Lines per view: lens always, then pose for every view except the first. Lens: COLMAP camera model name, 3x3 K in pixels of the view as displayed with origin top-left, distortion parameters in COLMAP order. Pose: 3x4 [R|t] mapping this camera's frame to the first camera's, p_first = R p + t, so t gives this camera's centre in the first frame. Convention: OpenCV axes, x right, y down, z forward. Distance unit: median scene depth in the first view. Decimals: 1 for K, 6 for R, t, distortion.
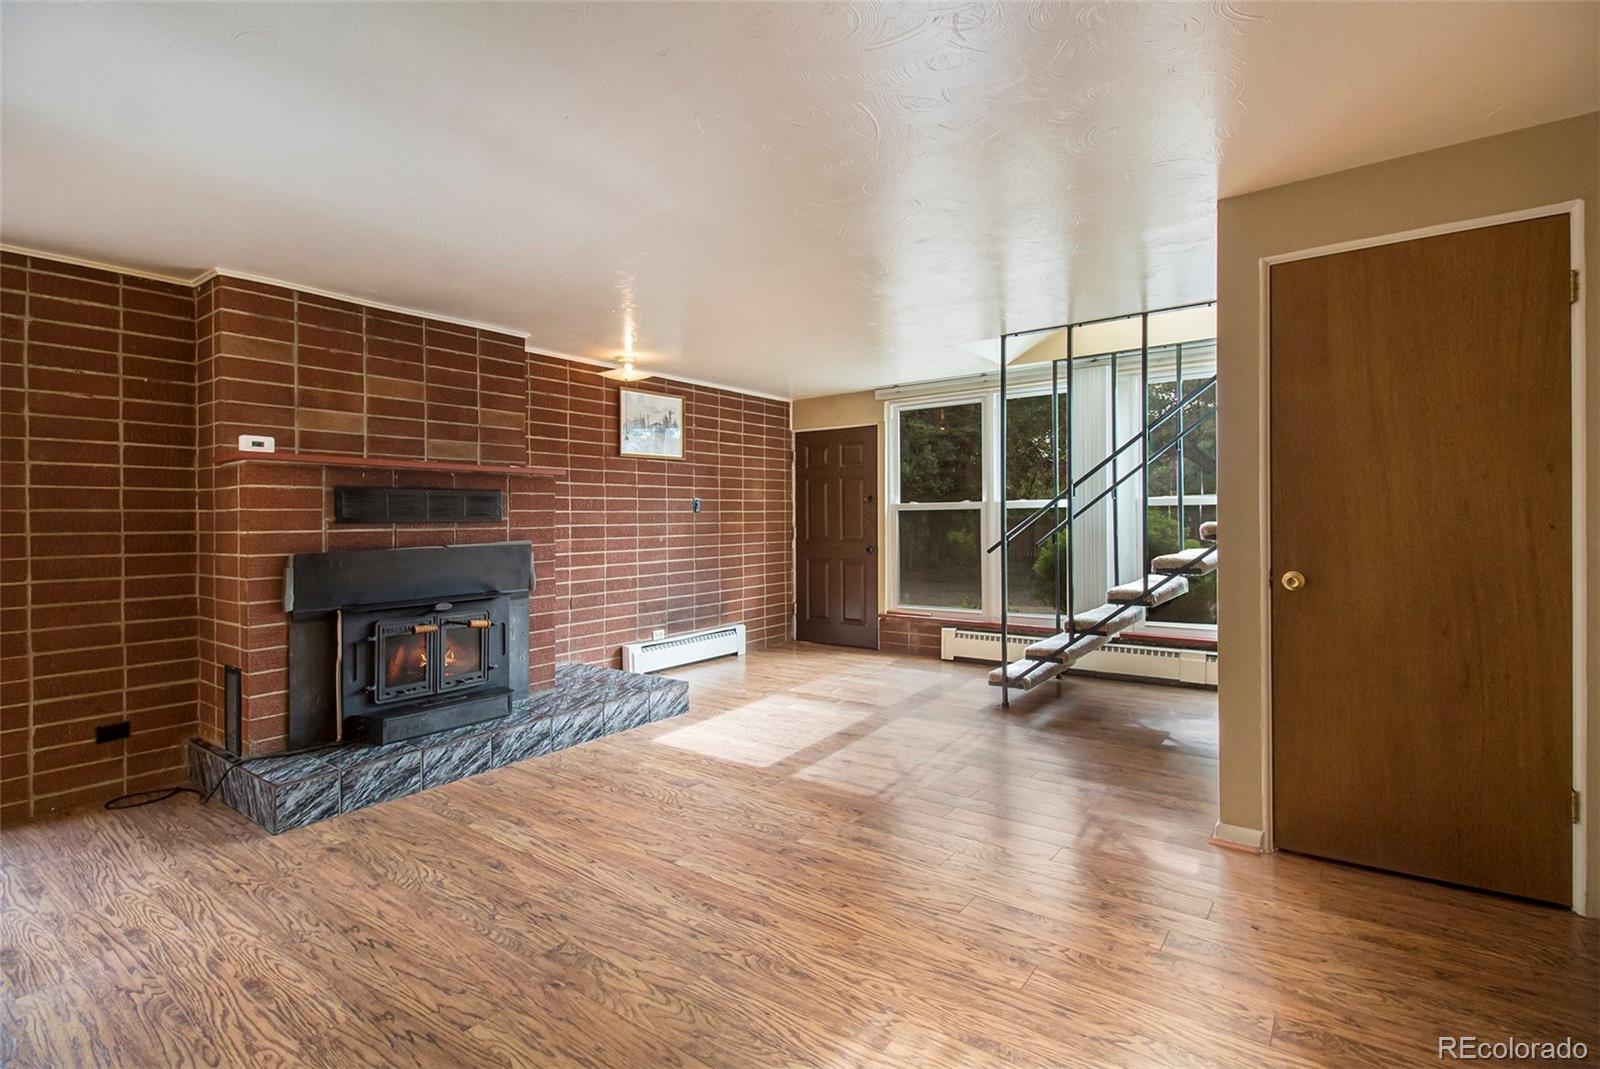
lens RADIAL K [[734.0, 0, 788.9], [0, 734.0, 533.0], [0, 0, 1]] dist [-0.002091, 0.000332]
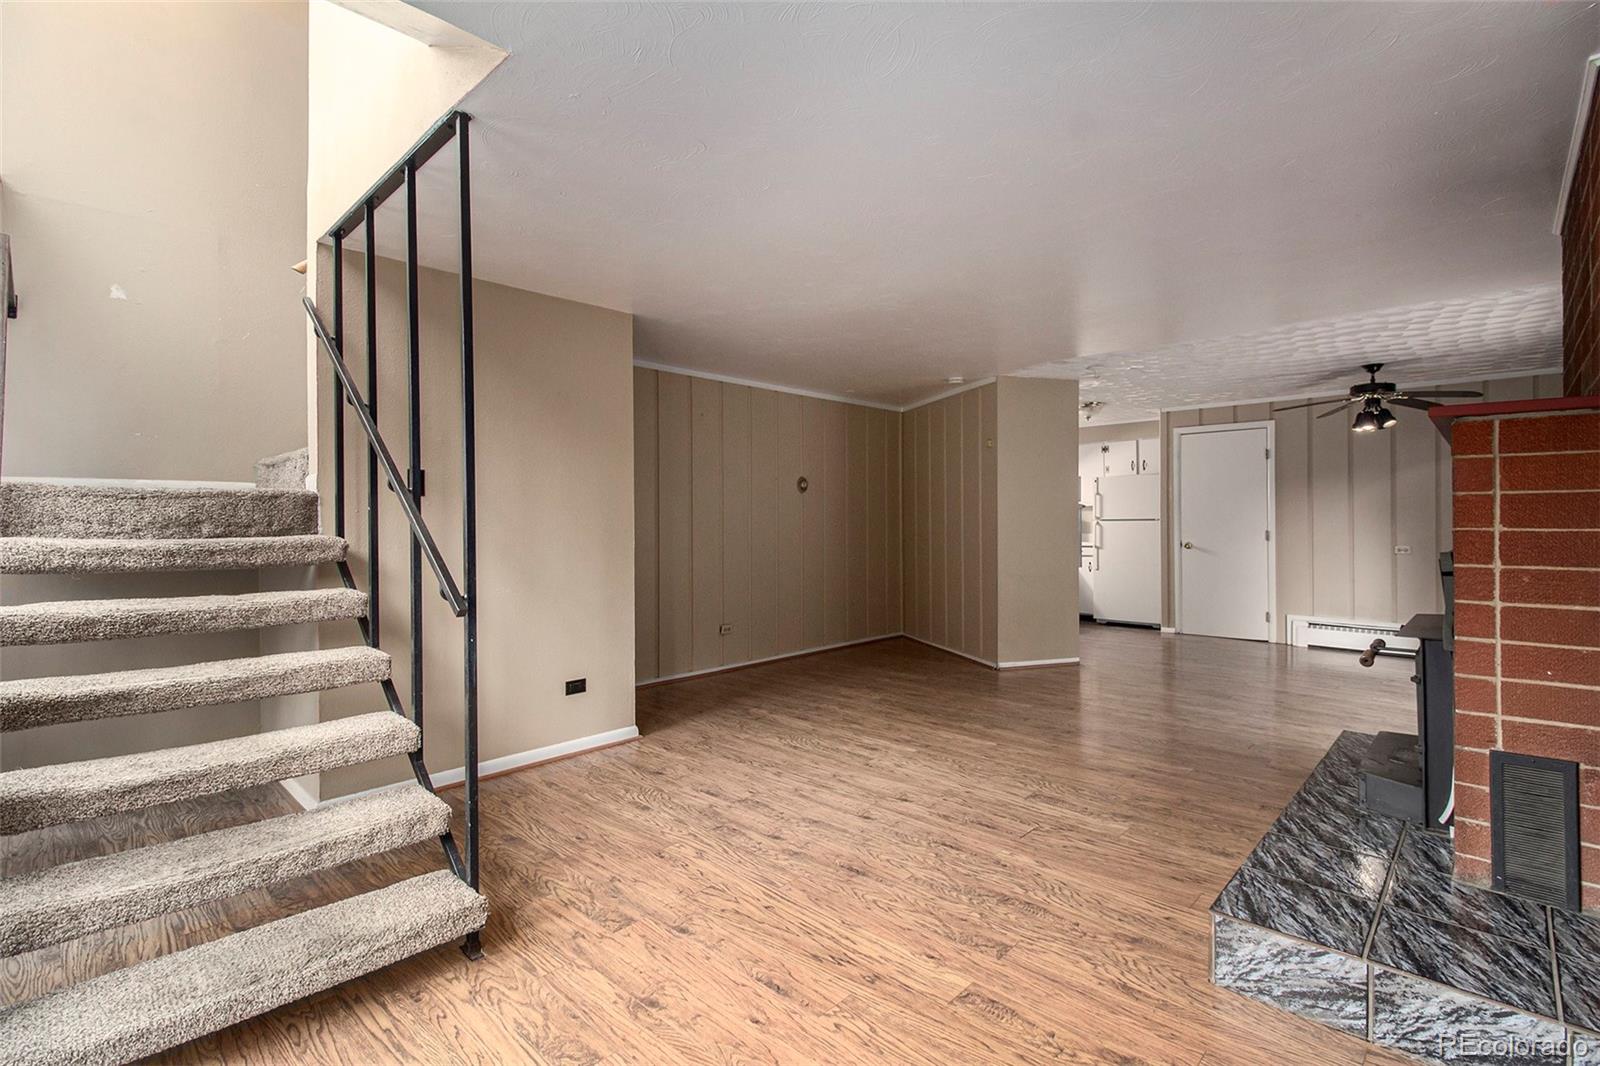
lens RADIAL K [[760.7, 0, 803.1], [0, 760.7, 521.8], [0, 0, 1]] dist [0.017096, -0.000136]
pose [[-0.995010, 0.012784, 0.098950, 0.078641], [0.015036, 0.999644, 0.022046, -0.051262], [-0.098633, 0.023424, -0.994848, 2.441514]]
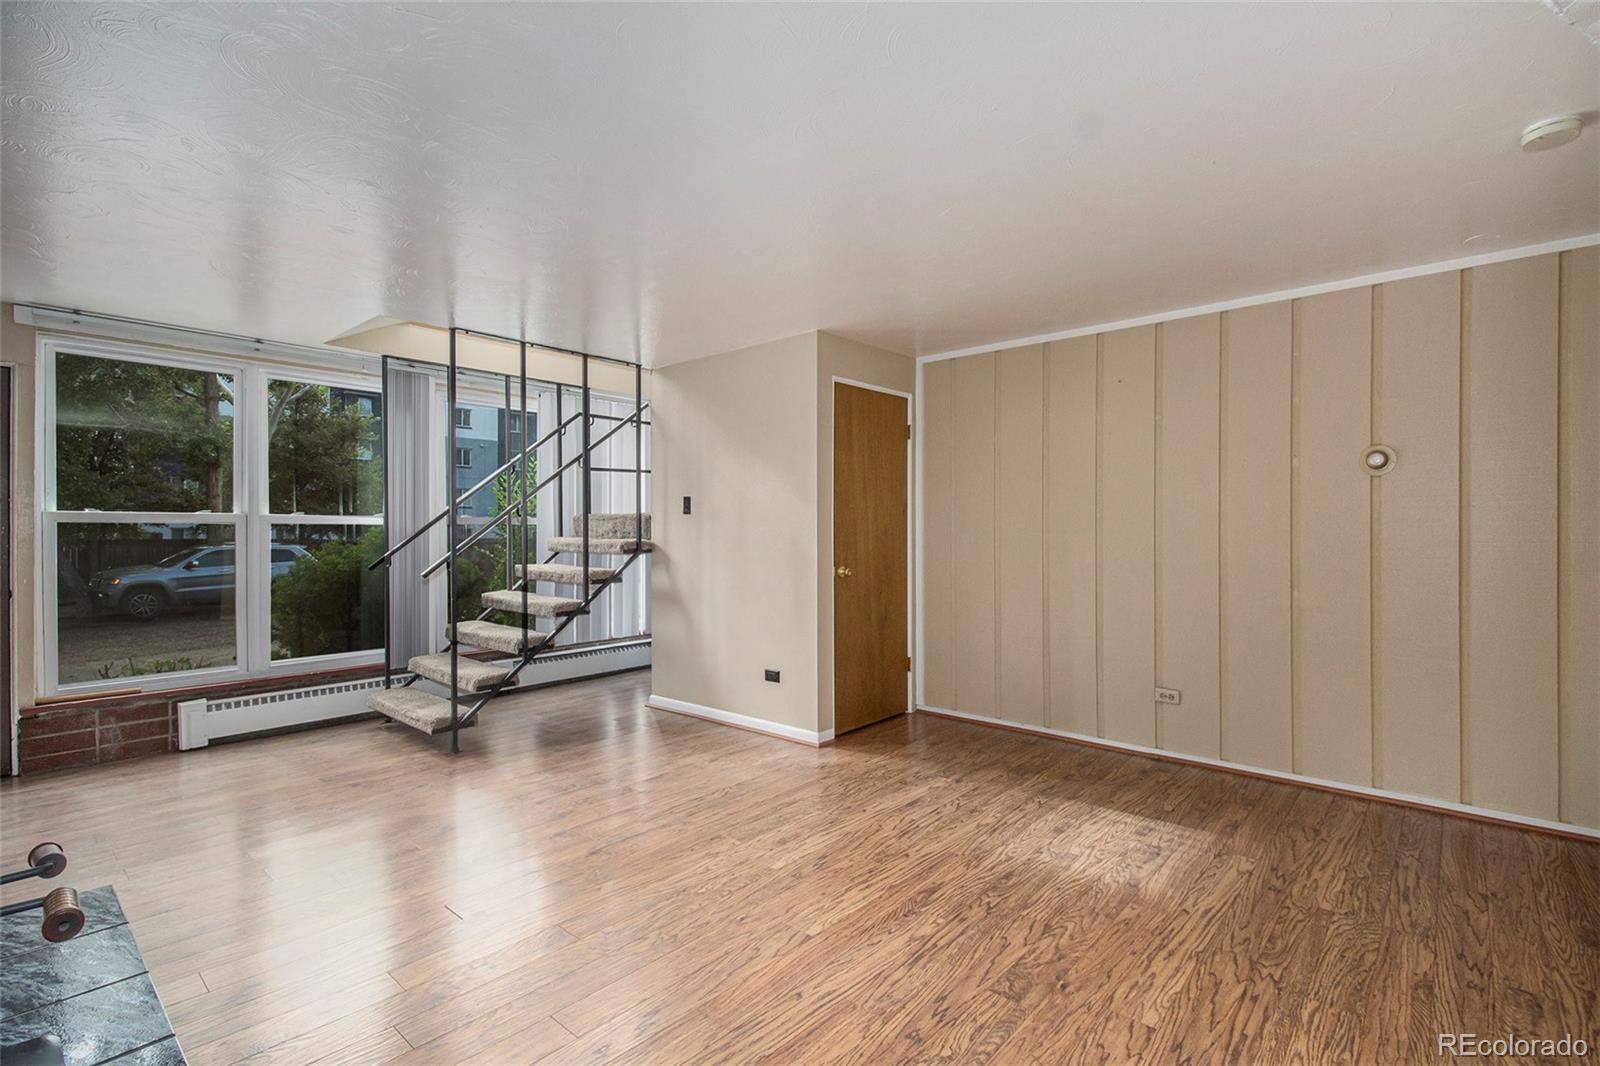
lens RADIAL K [[760.7, 0, 803.1], [0, 760.7, 521.8], [0, 0, 1]] dist [0.017096, -0.000136]
pose [[0.085726, 0.022789, 0.996058, -0.980742], [0.022577, 0.999437, -0.024810, -0.007241], [-0.996063, 0.024615, 0.085164, 0.862676]]
